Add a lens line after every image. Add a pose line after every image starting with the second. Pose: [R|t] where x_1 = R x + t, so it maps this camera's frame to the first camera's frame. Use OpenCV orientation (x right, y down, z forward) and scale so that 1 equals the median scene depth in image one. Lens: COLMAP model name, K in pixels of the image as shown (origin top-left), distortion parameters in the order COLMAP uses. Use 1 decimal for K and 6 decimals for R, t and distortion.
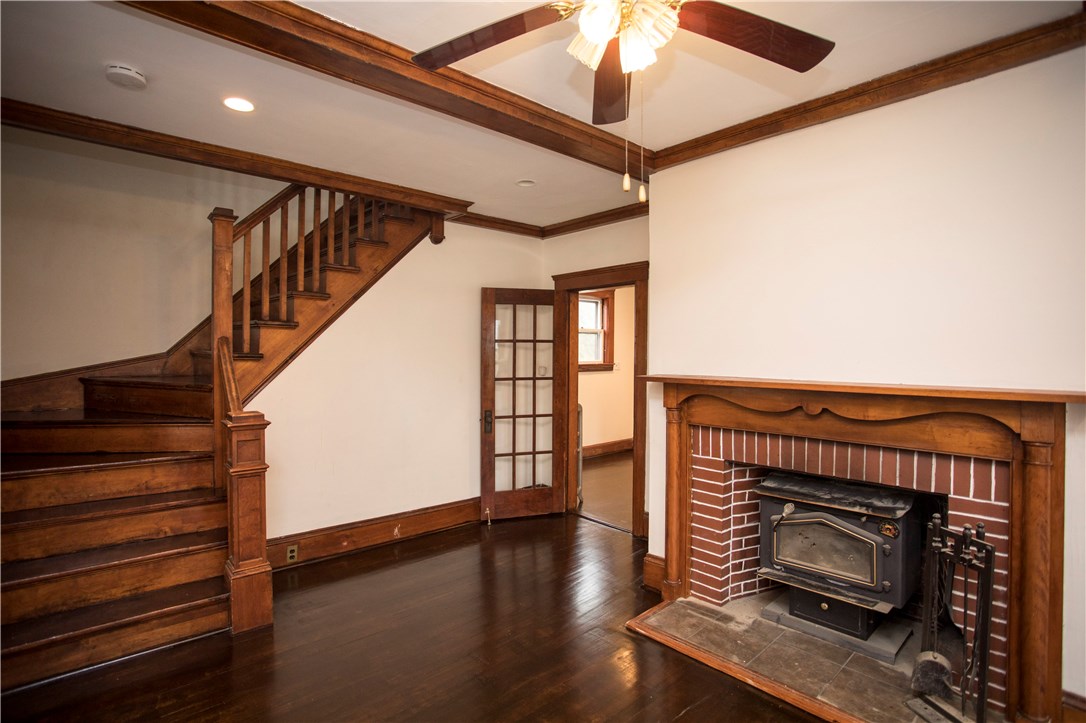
lens RADIAL K [[535.3, 0, 540.9], [0, 535.3, 357.7], [0, 0, 1]] dist [-0.068355, 0.033250]
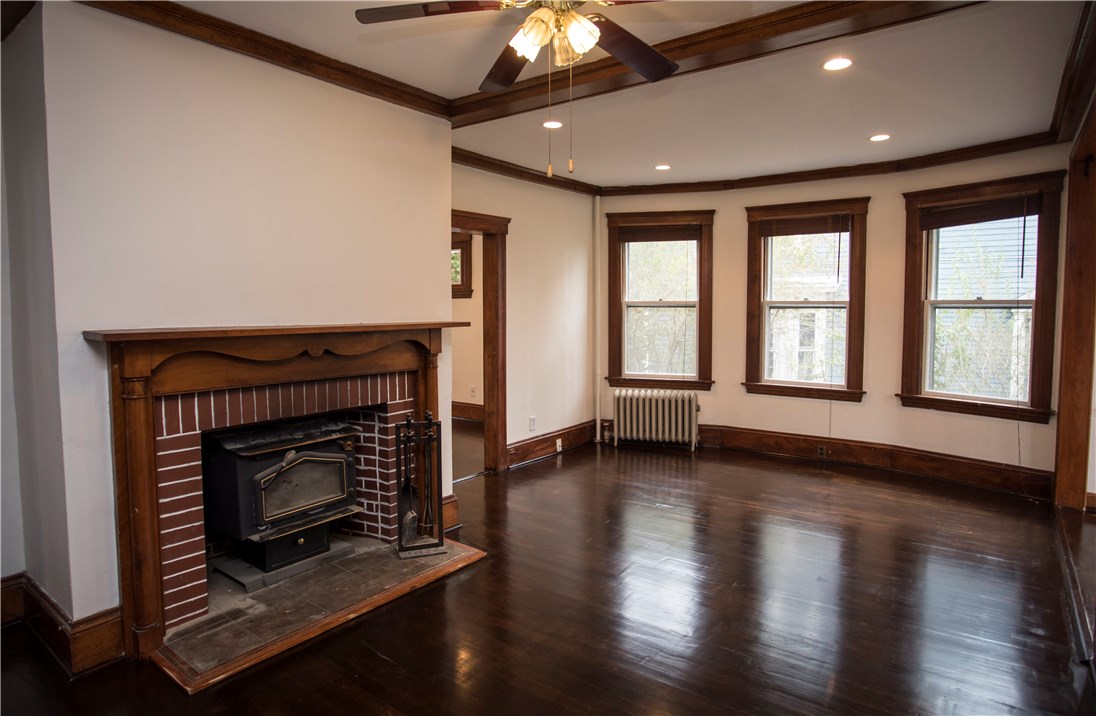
lens RADIAL K [[633.3, 0, 547.4], [0, 633.3, 342.7], [0, 0, 1]] dist [-0.004114, -0.000194]
pose [[-0.187584, -0.059914, 0.980420, -0.707647], [0.012480, 0.997912, 0.063371, 0.004337], [-0.982169, 0.024123, -0.186444, 0.681668]]
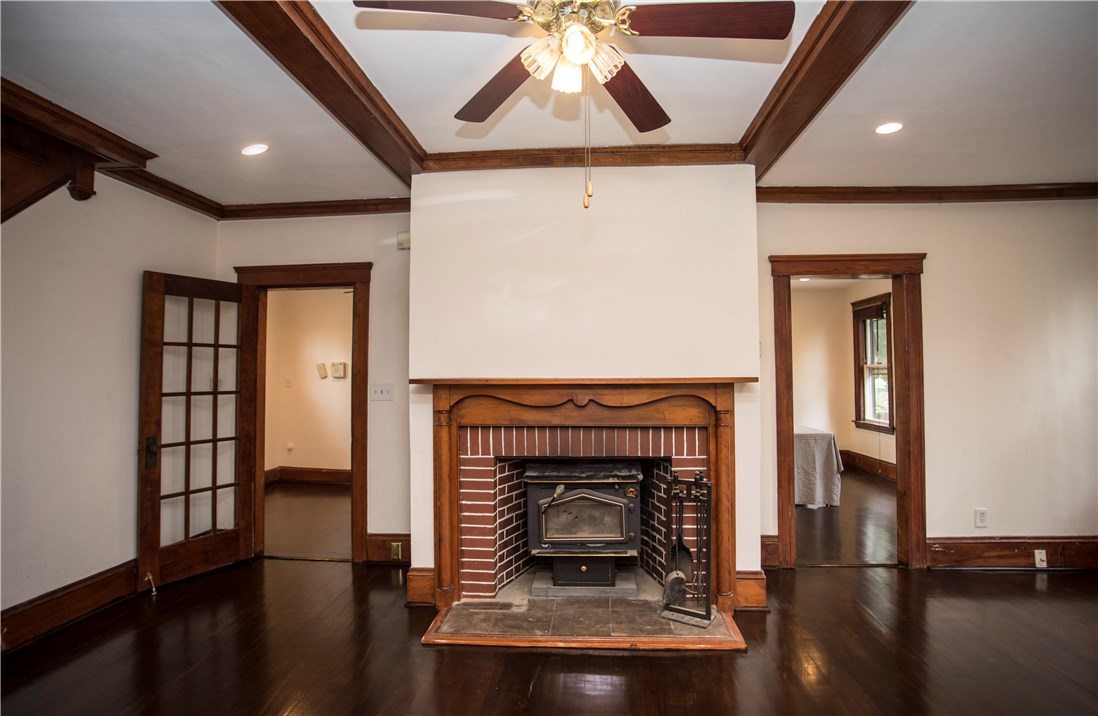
lens RADIAL K [[572.8, 0, 561.1], [0, 572.8, 351.8], [0, 0, 1]] dist [-0.081947, 0.043857]
pose [[0.715712, 0.023218, 0.698009, -0.369607], [0.015092, 0.998700, -0.048695, 0.043184], [-0.698232, 0.045386, 0.714431, 0.087341]]
